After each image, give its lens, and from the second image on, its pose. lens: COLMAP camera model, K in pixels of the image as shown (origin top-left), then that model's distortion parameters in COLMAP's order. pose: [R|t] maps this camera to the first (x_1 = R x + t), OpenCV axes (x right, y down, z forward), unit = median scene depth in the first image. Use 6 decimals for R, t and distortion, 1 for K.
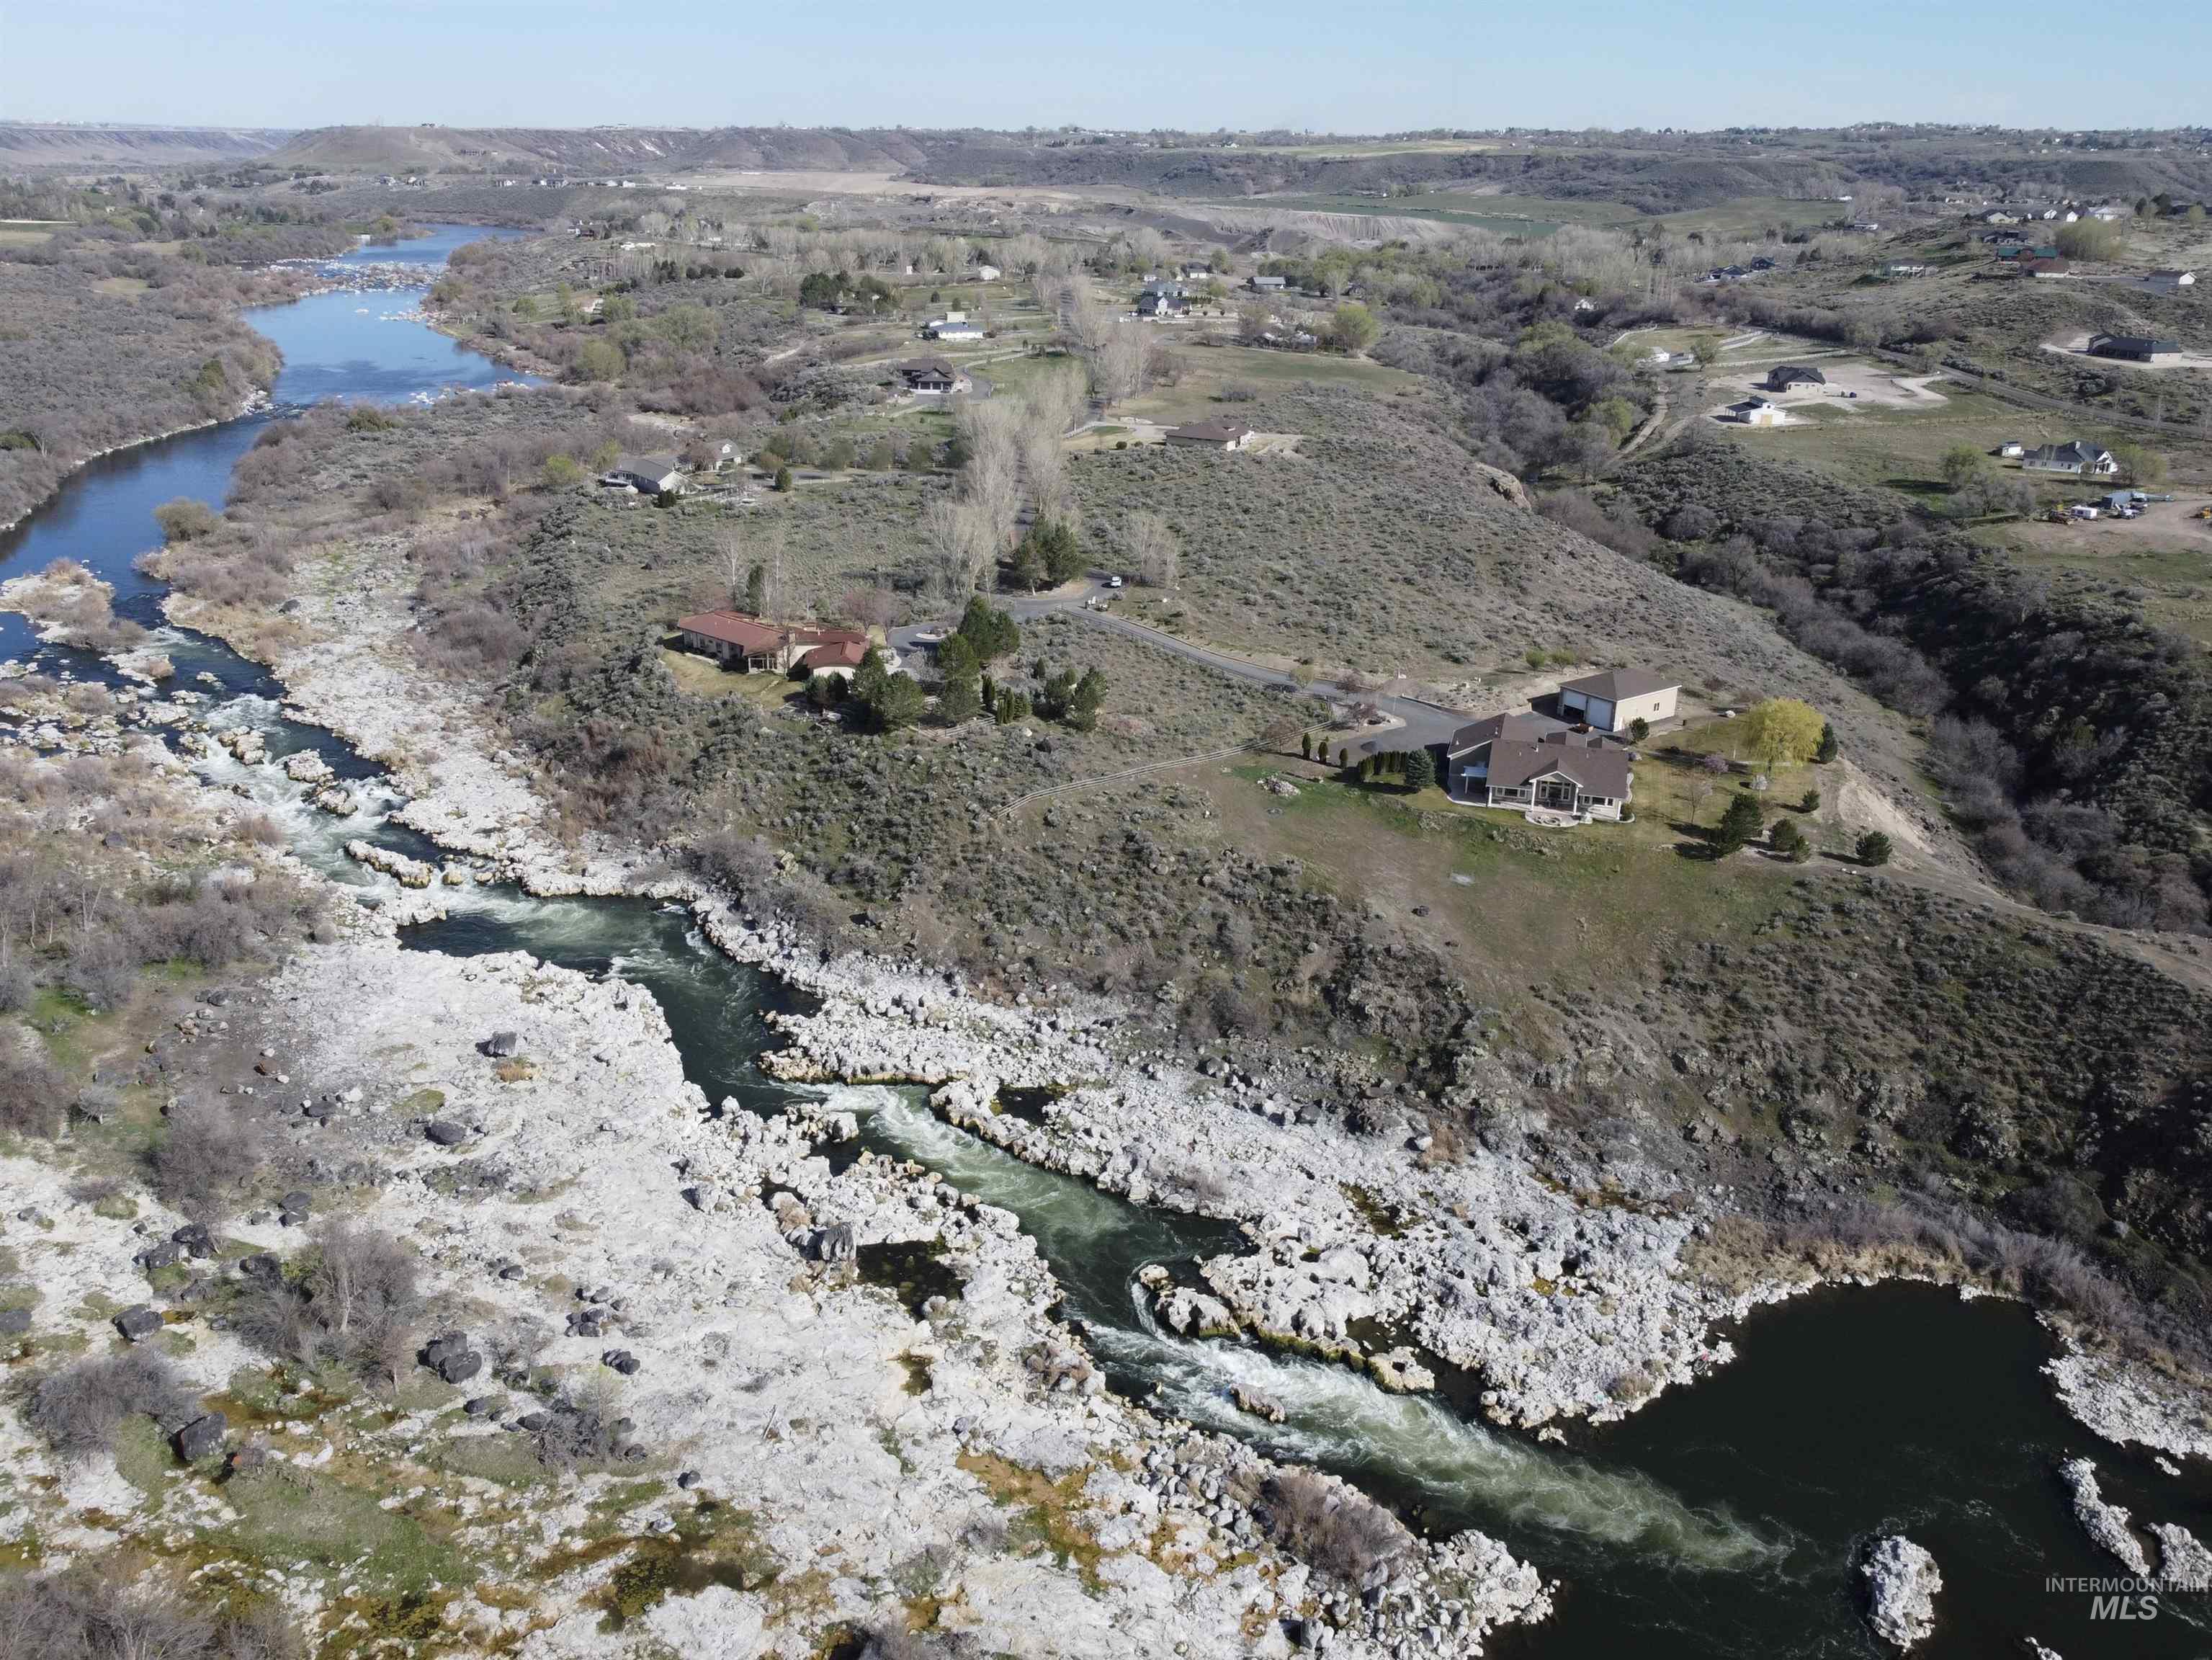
lens RADIAL K [[1805.9, 0, 1102.0], [0, 1805.9, 828.3], [0, 0, 1]] dist [0.002595, -0.007727]
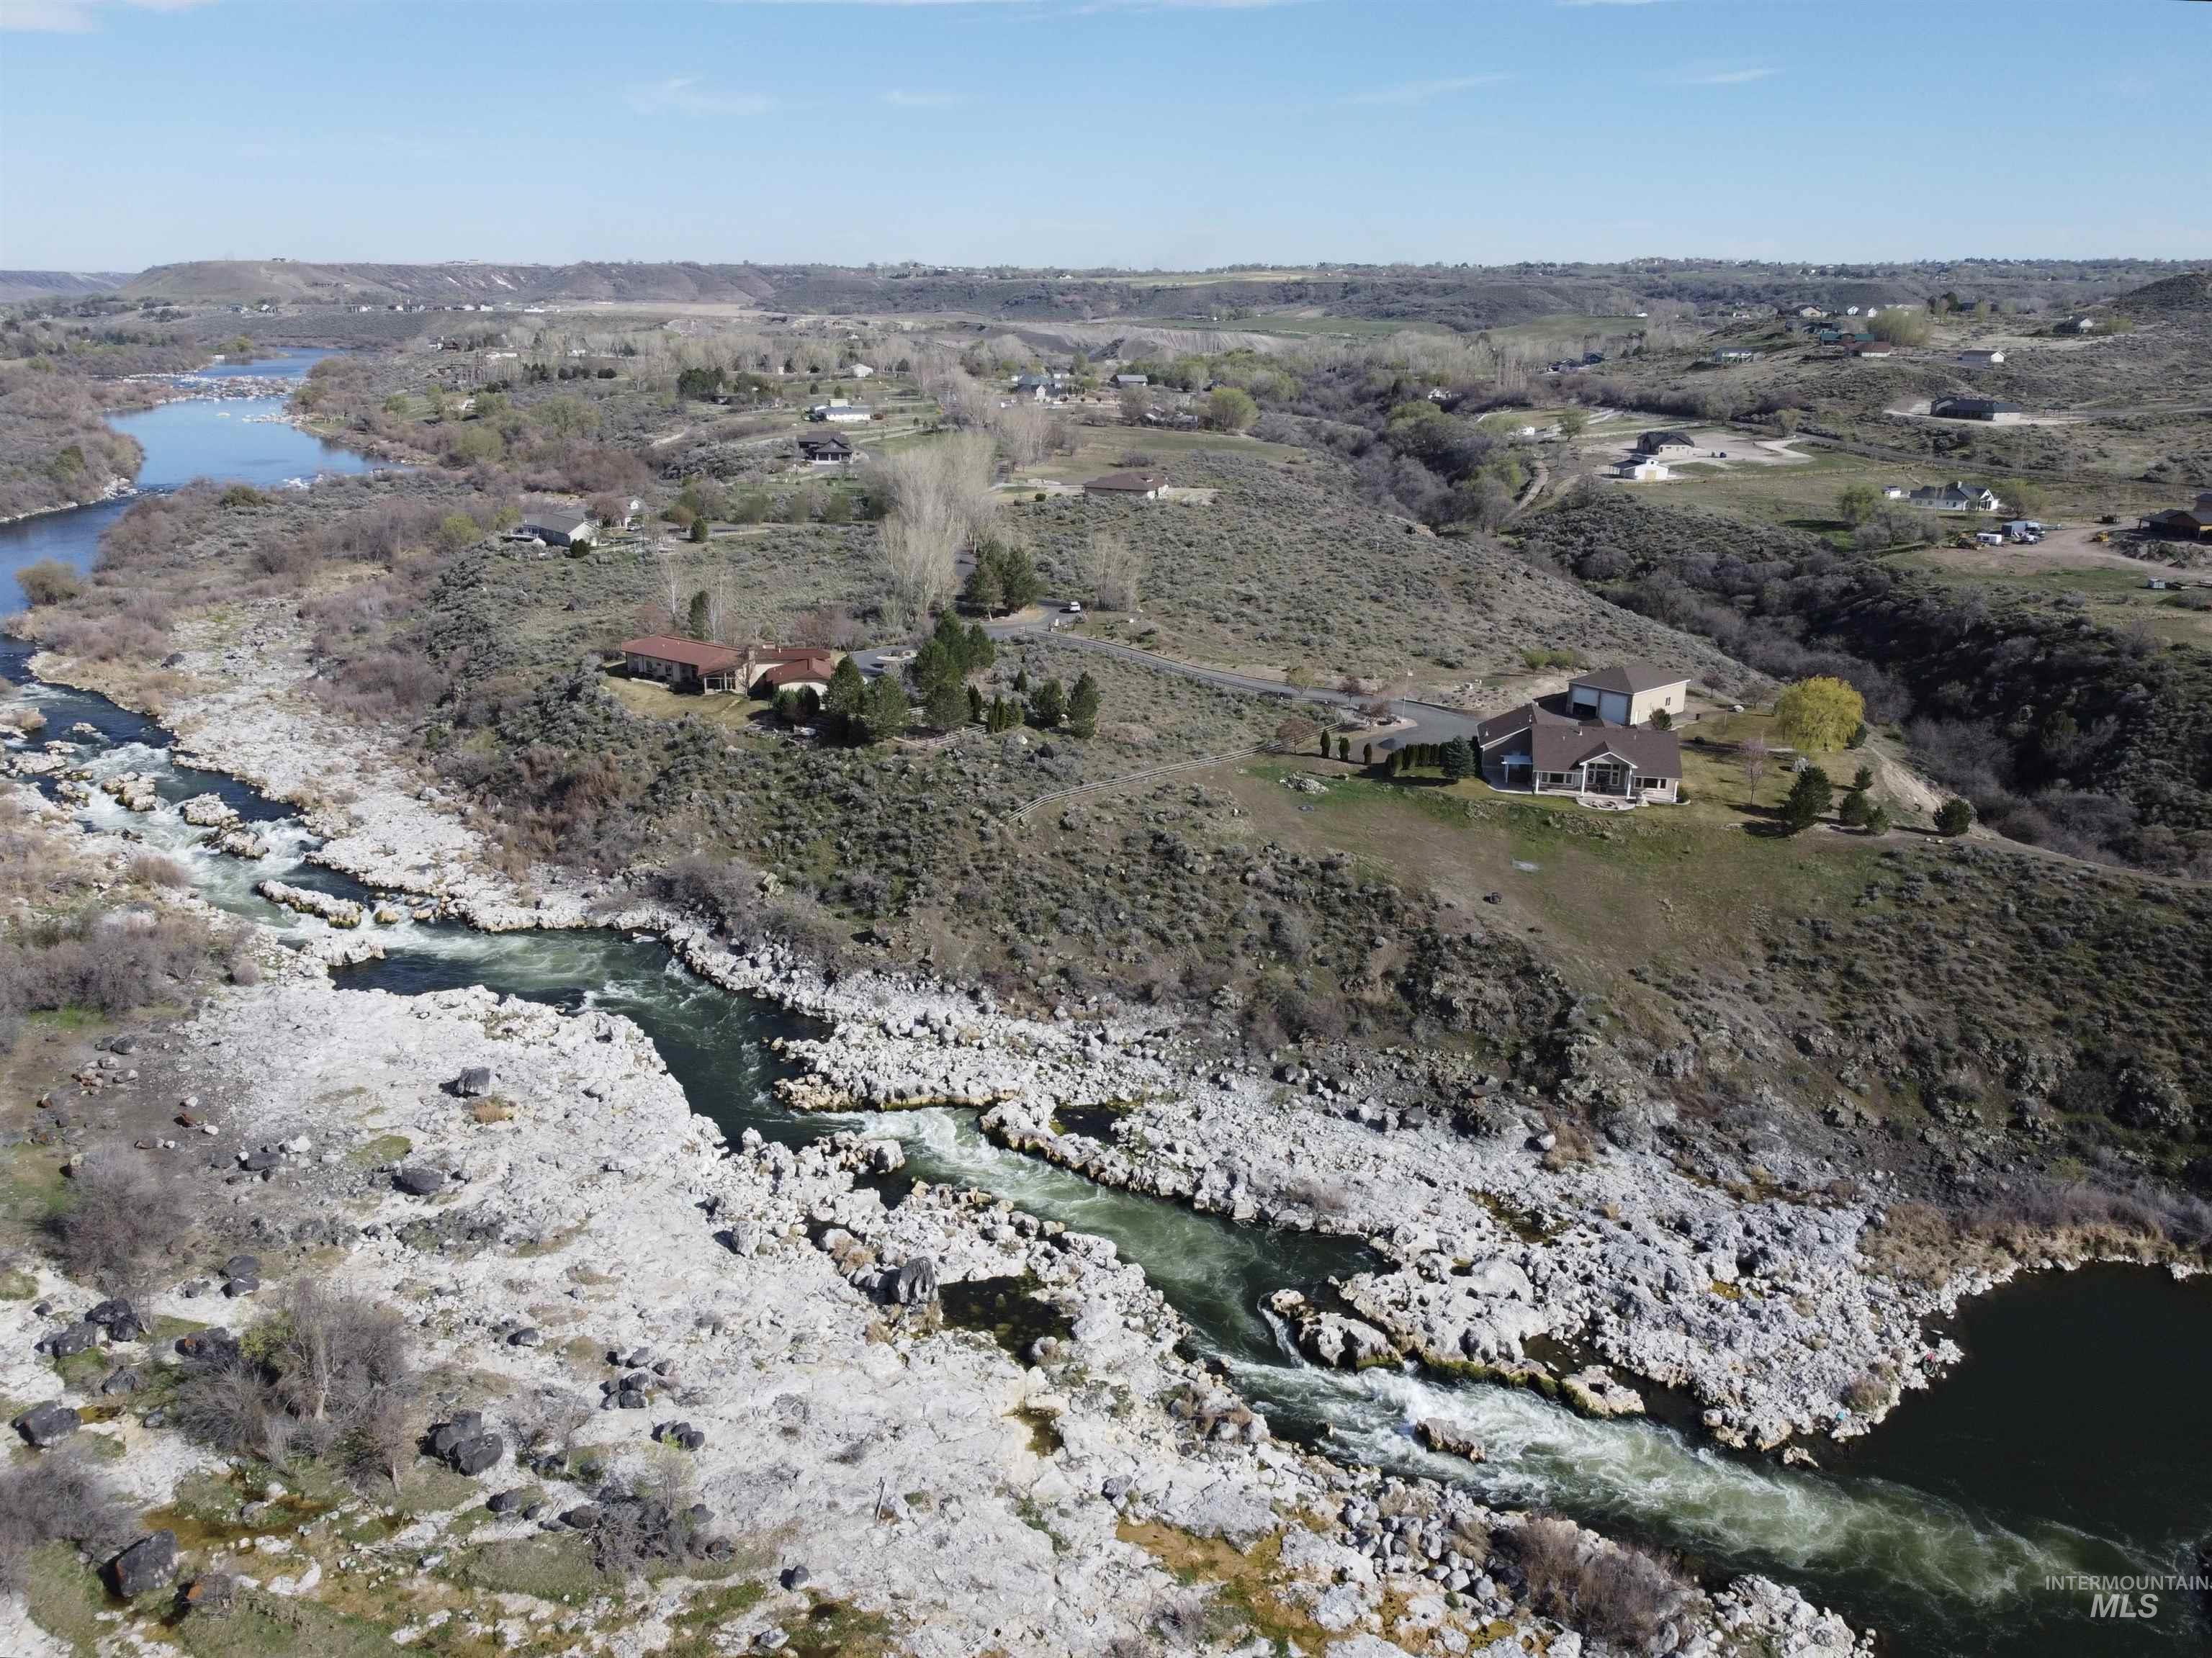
lens RADIAL K [[1728.2, 0, 1102.8], [0, 1728.2, 831.7], [0, 0, 1]] dist [-0.001767, 0.001250]
pose [[0.995619, -0.030710, 0.088320, -0.080000], [0.035686, 0.997830, -0.055326, 0.044112], [-0.086430, 0.058235, 0.994554, 0.117879]]
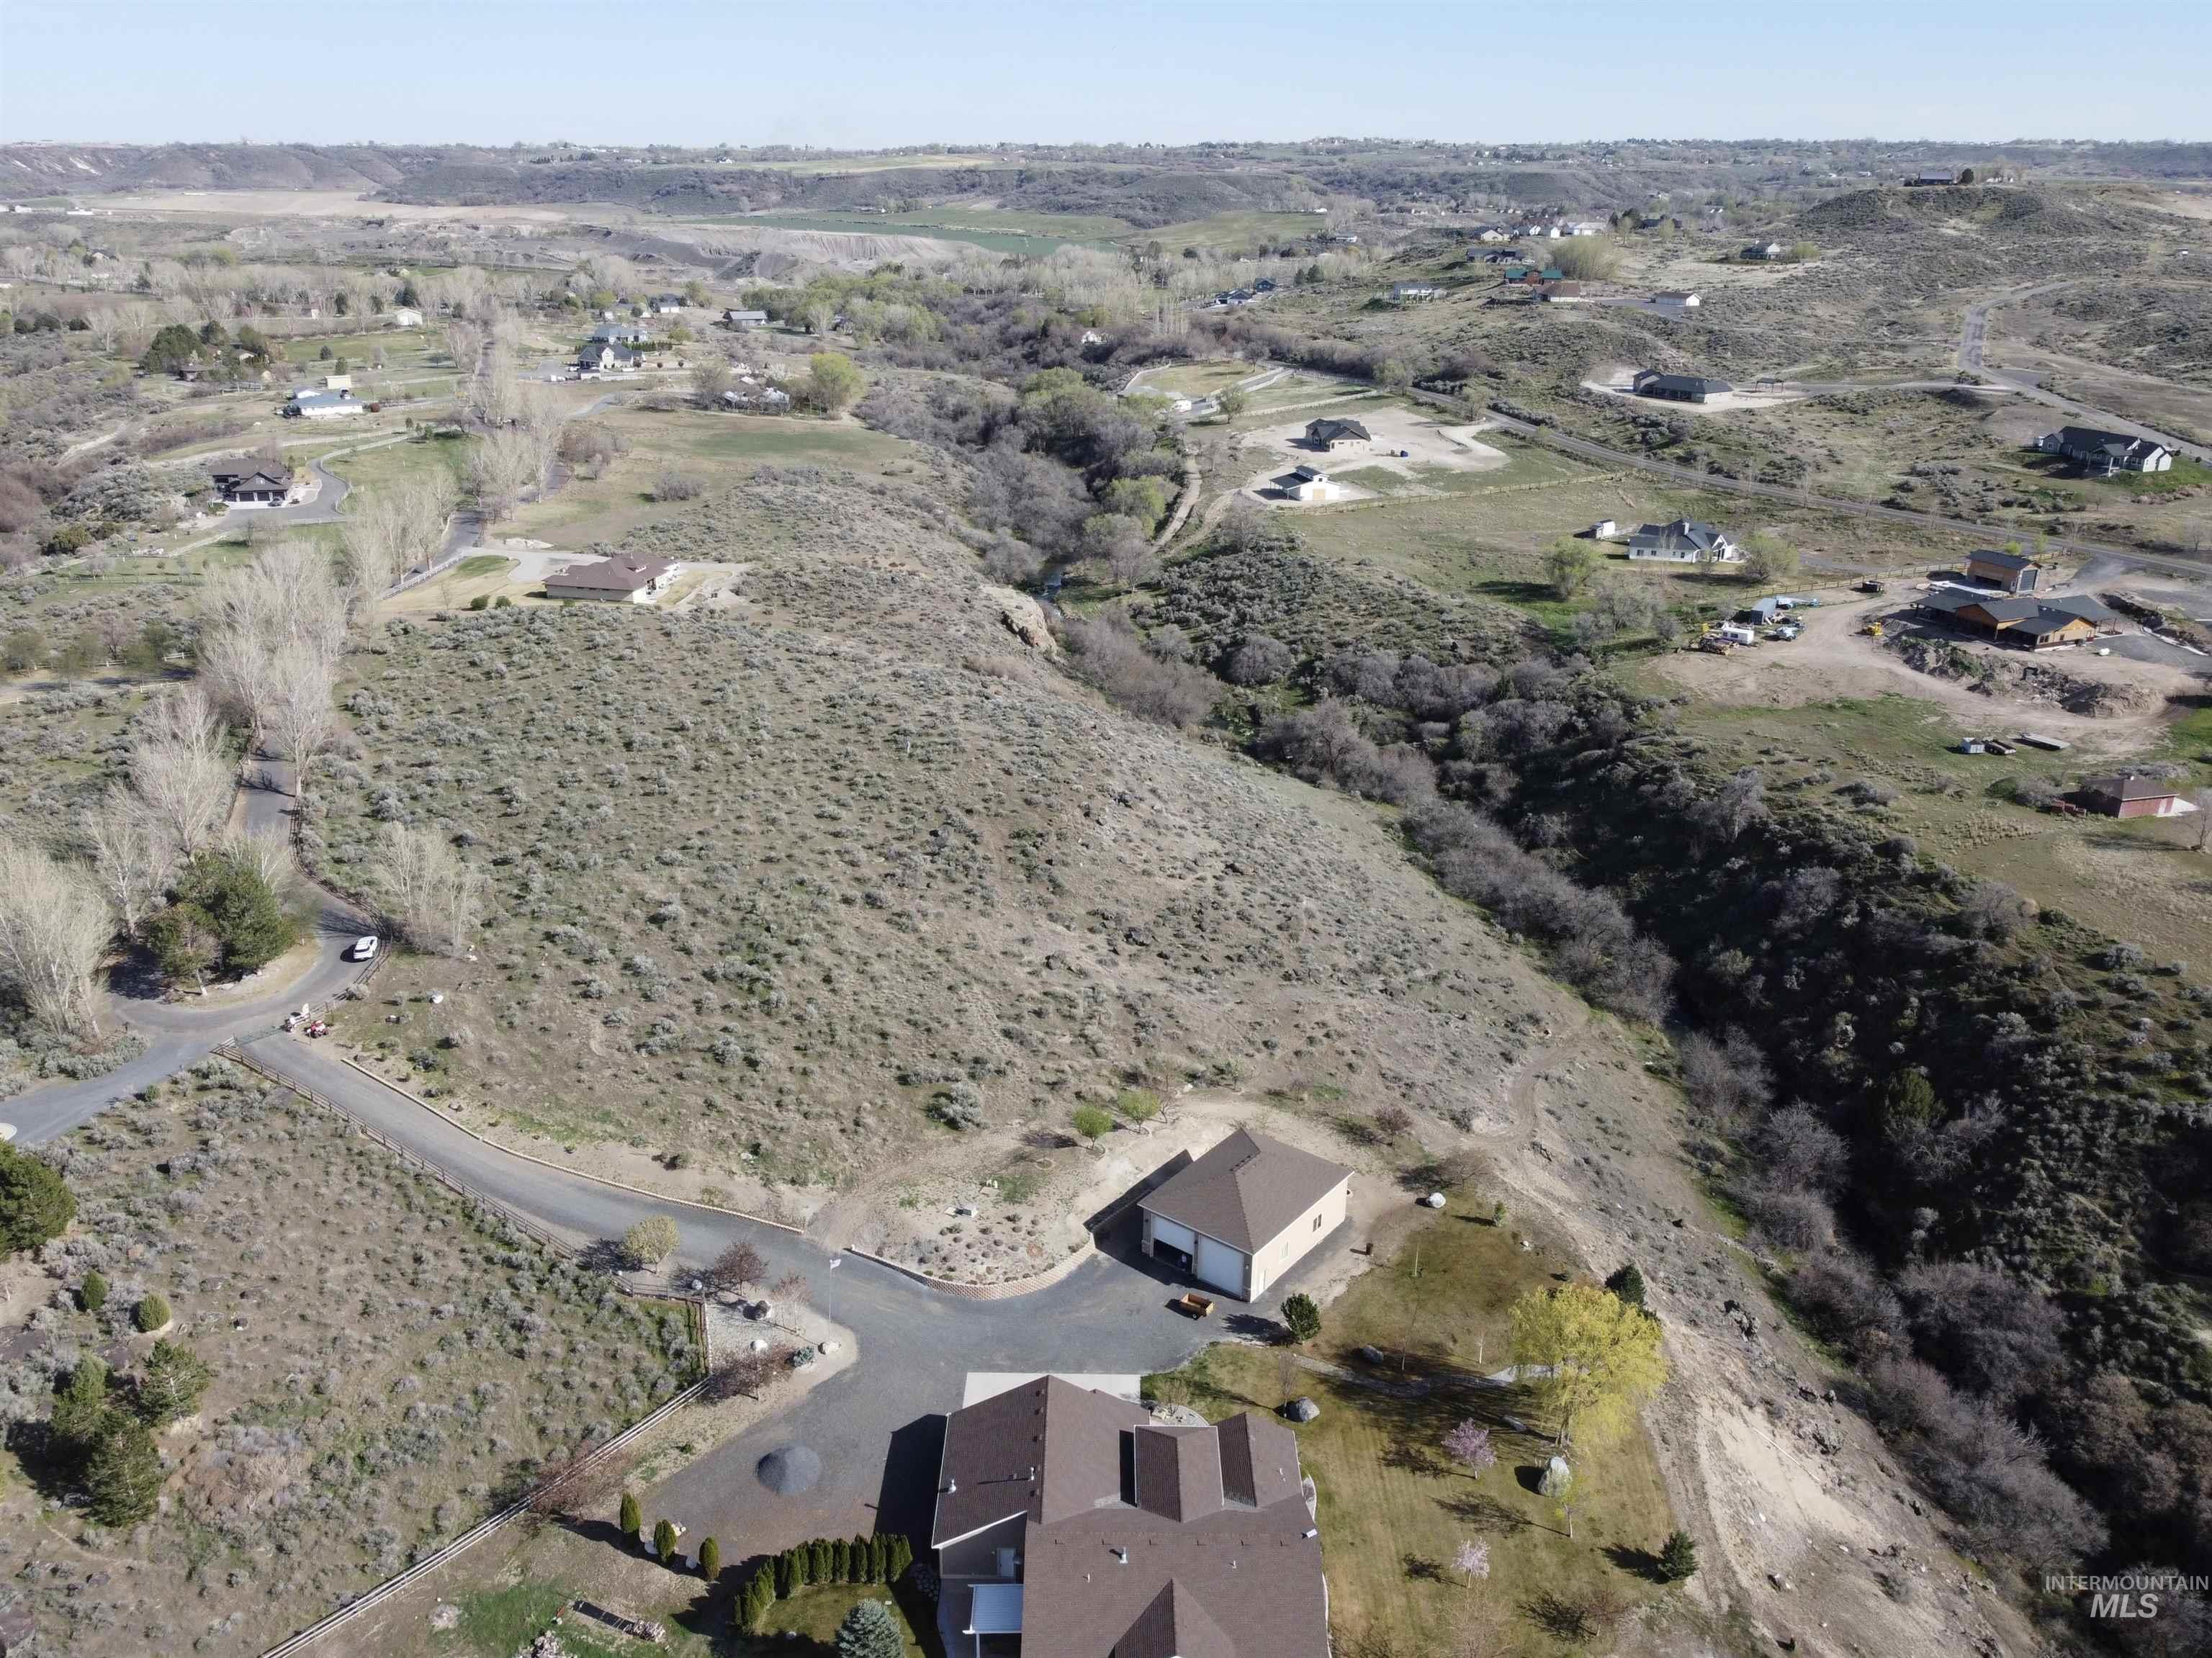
lens RADIAL K [[1704.7, 0, 1098.9], [0, 1704.7, 835.6], [0, 0, 1]] dist [-0.000377, -0.001115]
pose [[0.966454, -0.097923, 0.237440, 0.138761], [0.094047, 0.995184, 0.027624, -0.212167], [-0.239002, -0.004367, 0.971009, 0.539570]]
